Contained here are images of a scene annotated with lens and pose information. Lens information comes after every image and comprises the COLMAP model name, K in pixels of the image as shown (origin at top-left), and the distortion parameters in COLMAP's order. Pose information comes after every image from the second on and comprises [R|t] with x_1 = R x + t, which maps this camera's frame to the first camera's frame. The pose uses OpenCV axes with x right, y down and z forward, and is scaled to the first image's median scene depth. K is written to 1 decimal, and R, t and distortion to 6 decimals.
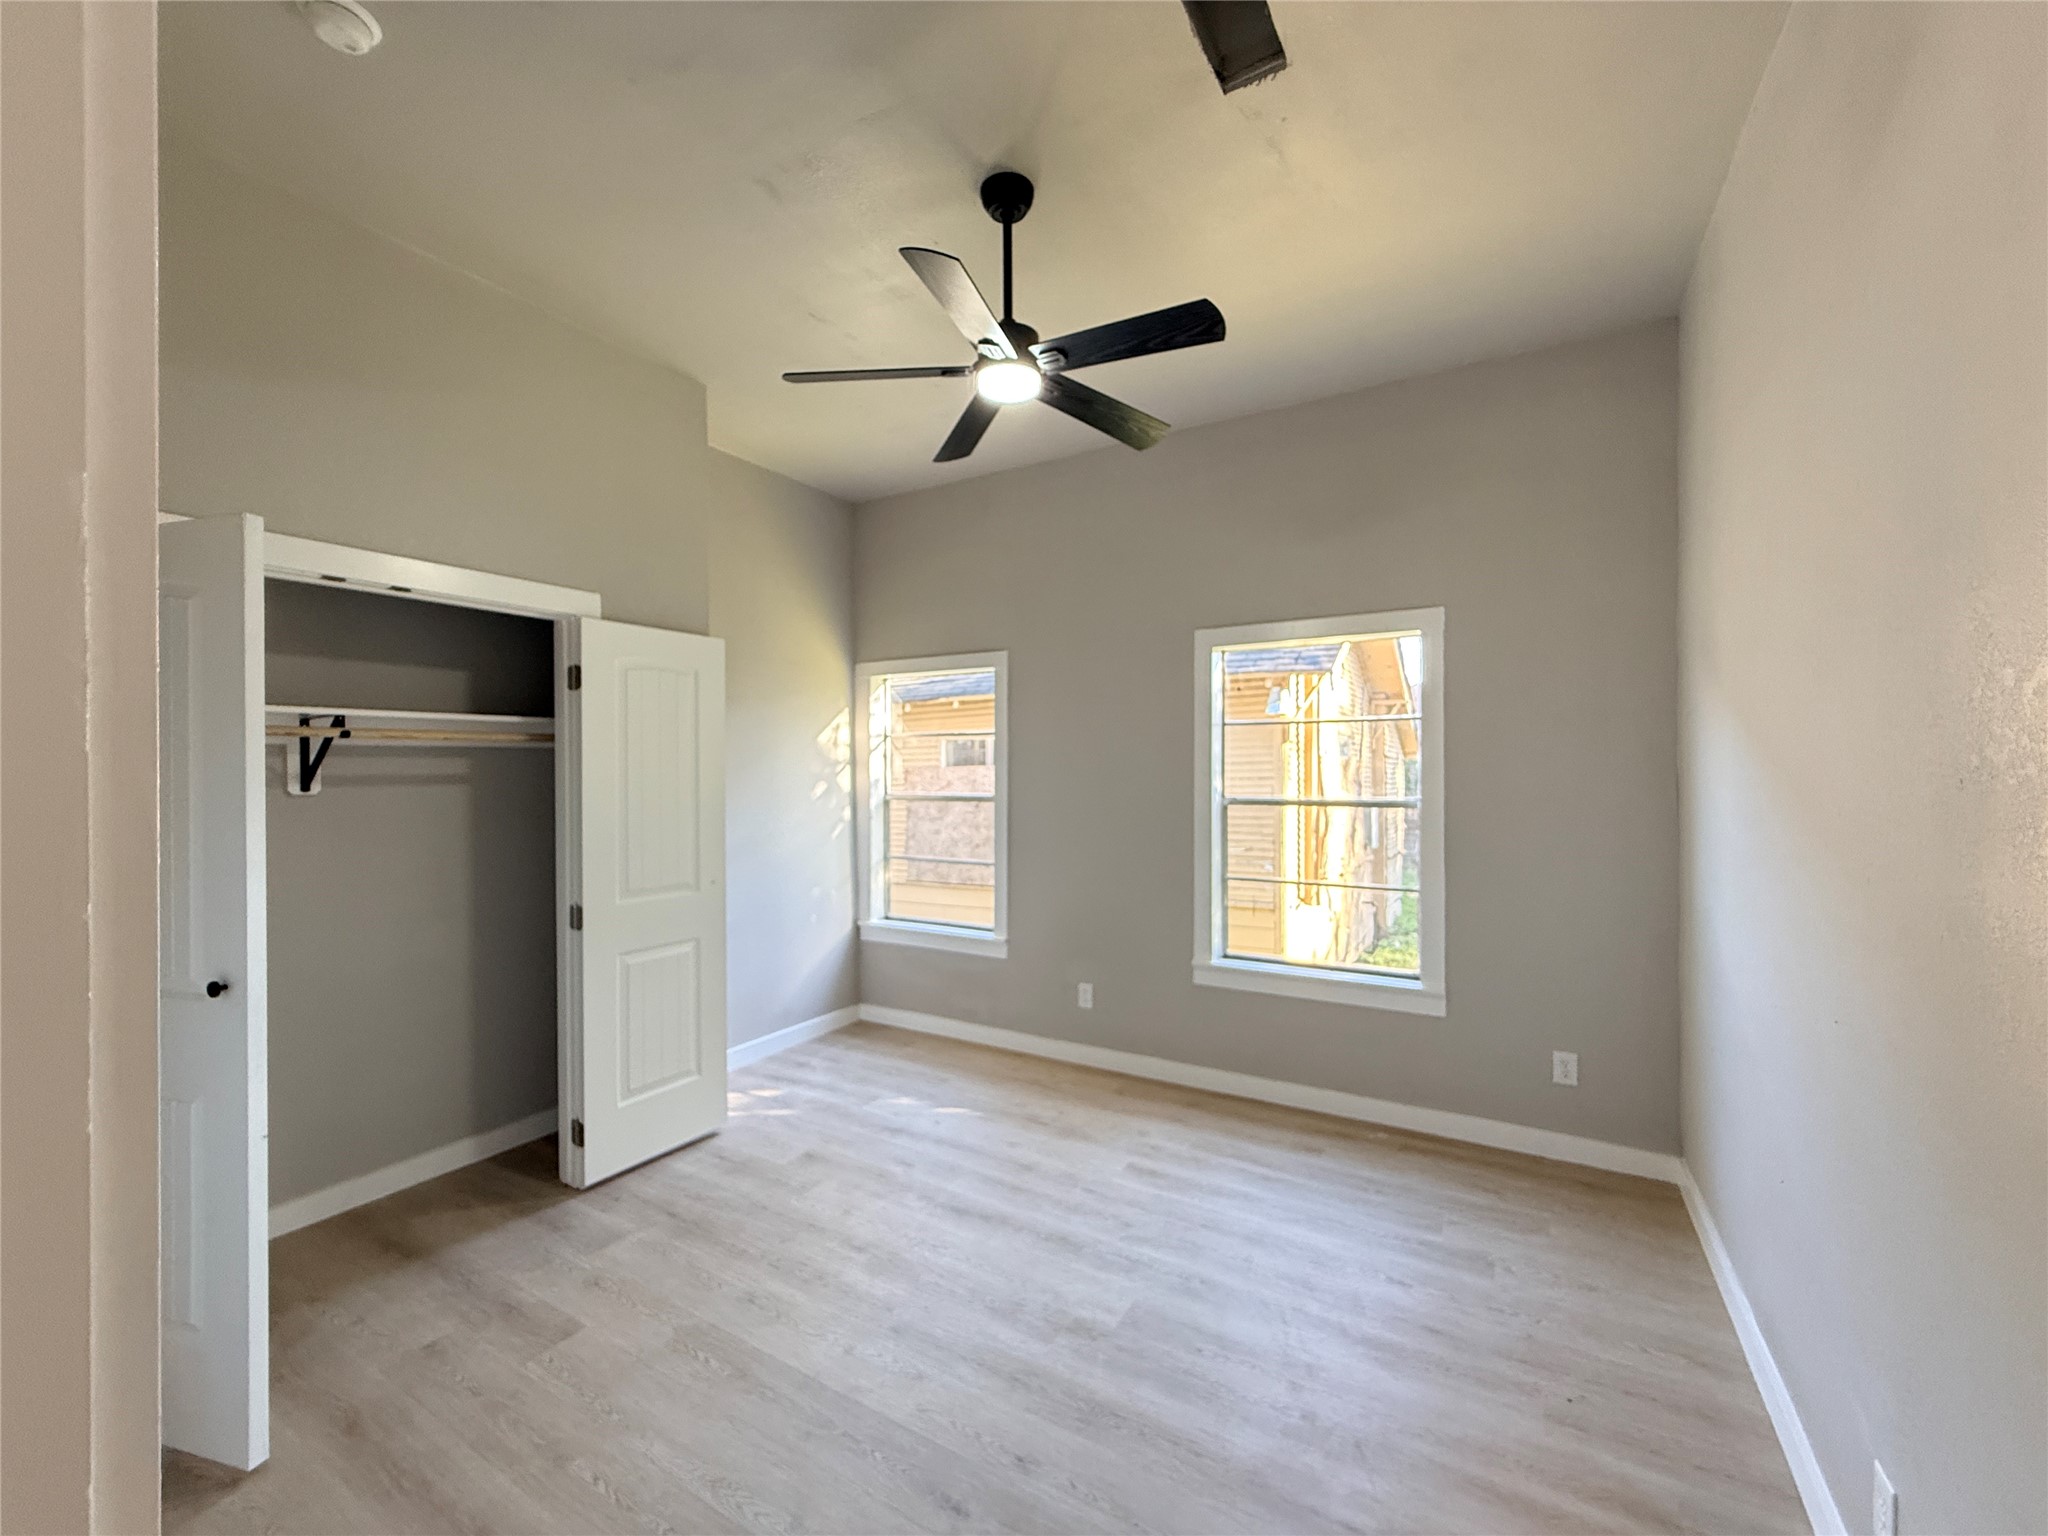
lens RADIAL K [[827.2, 0, 1024.0], [0, 827.2, 768.0], [0, 0, 1]] dist [0.000797, 0.000044]
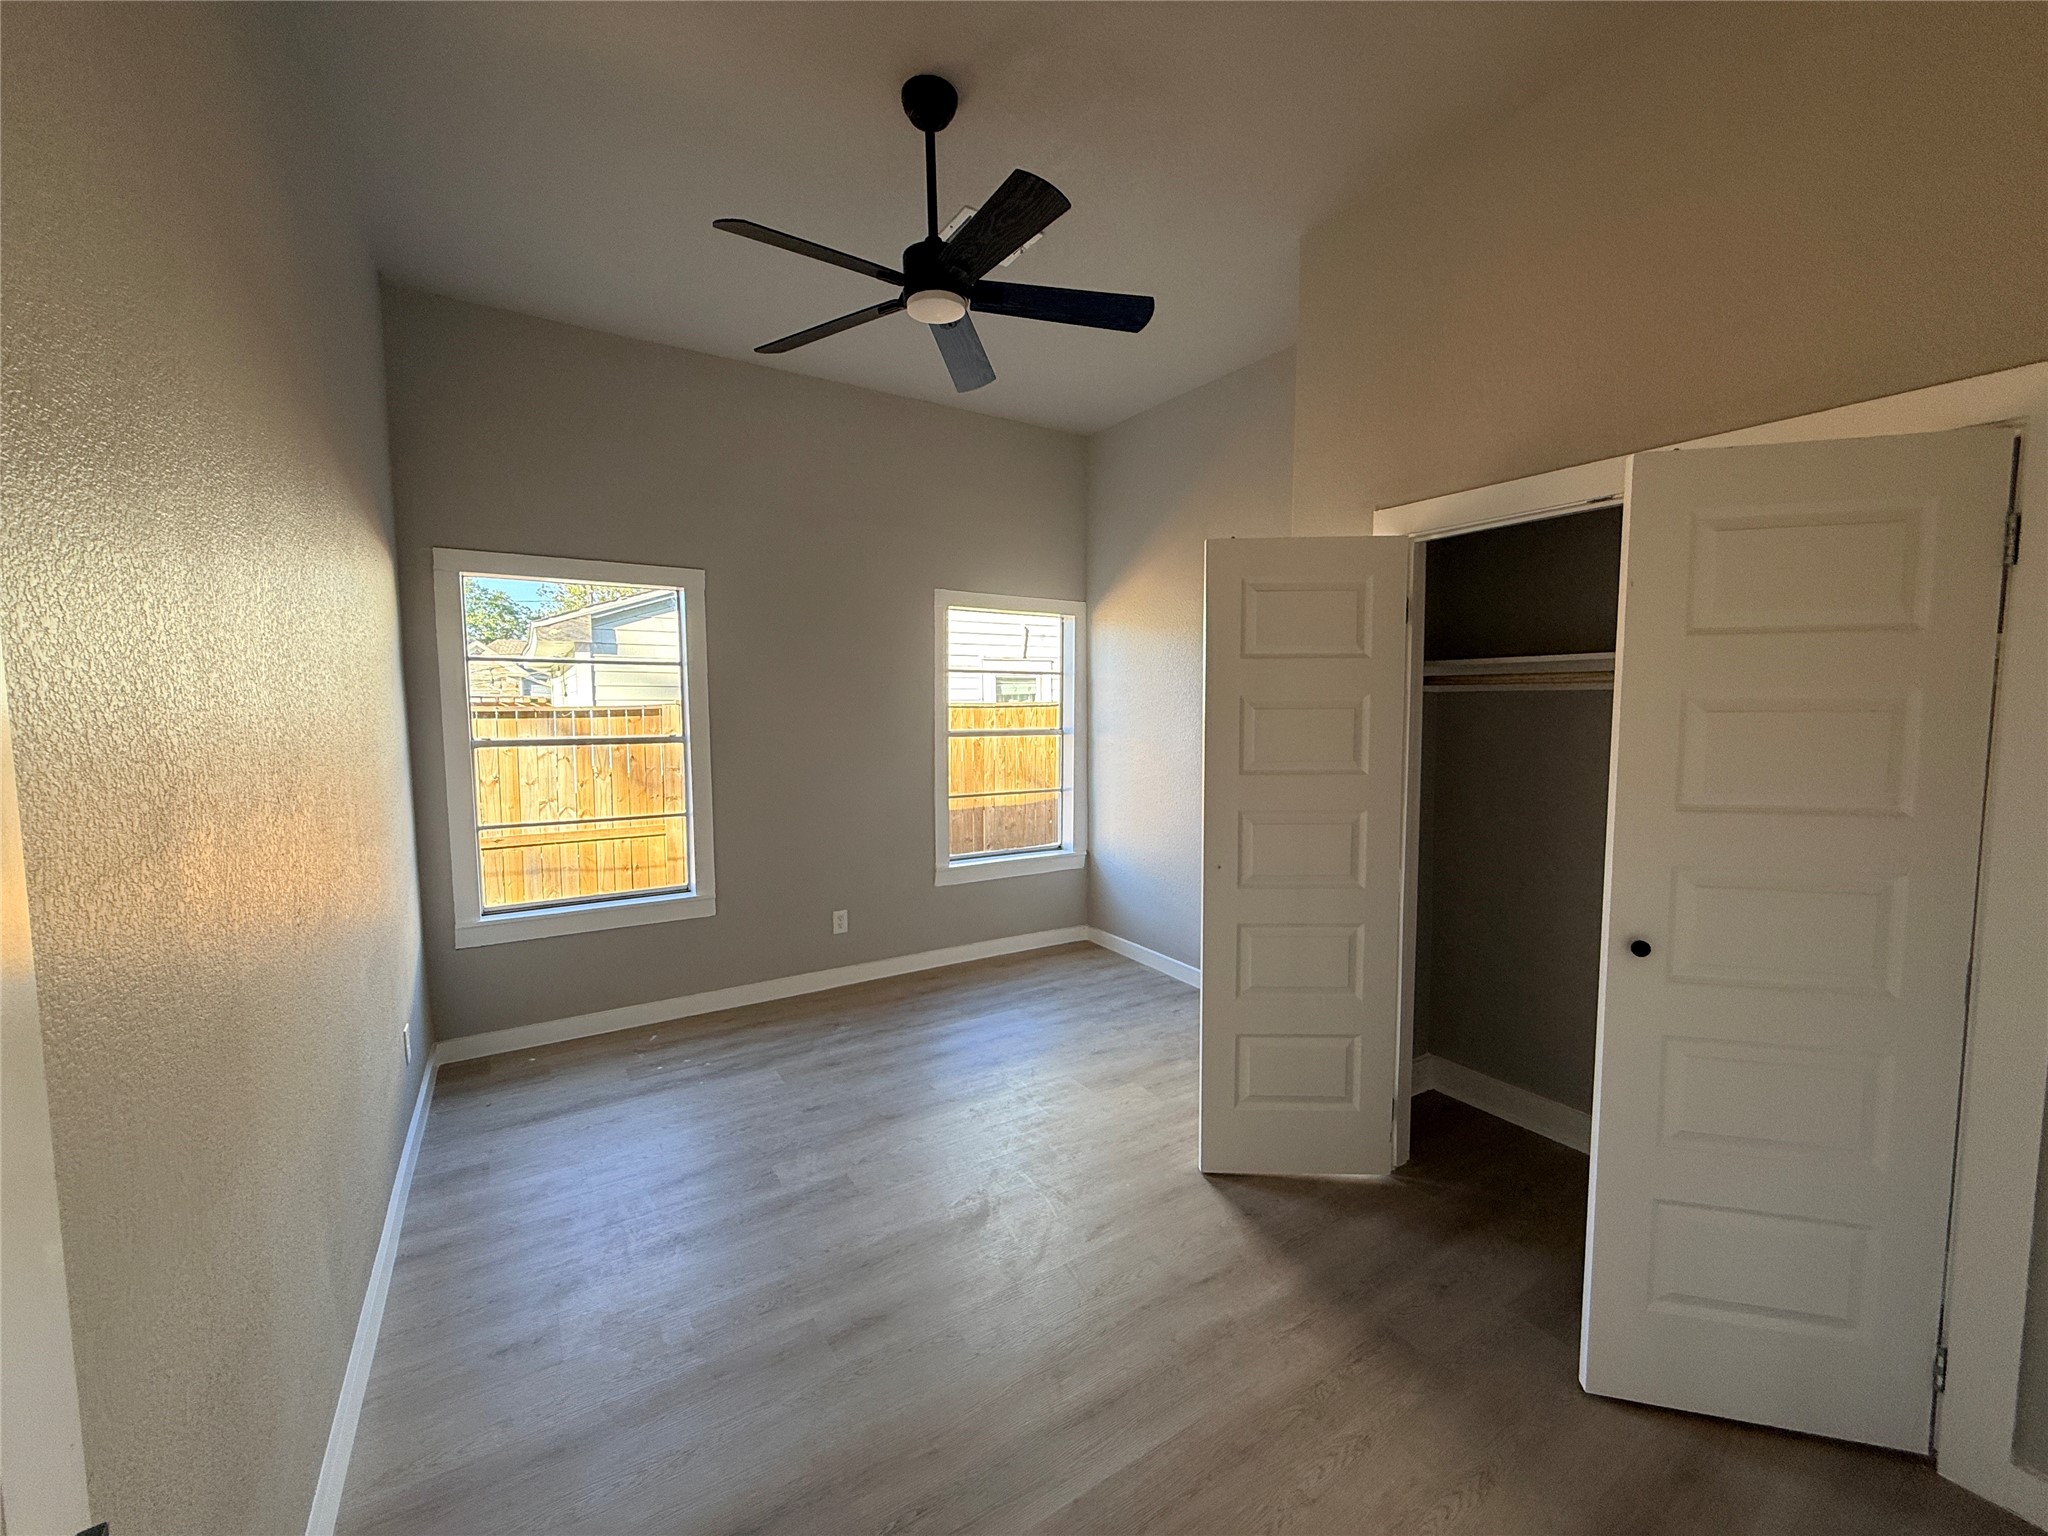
lens RADIAL K [[717.1, 0, 1024.0], [0, 717.1, 768.0], [0, 0, 1]] dist [0.000236, 0.000007]
pose [[0.460016, -0.065254, 0.885509, -0.613948], [-0.005108, 0.997085, 0.076129, 0.009484], [-0.887896, -0.039543, 0.458342, 0.384233]]
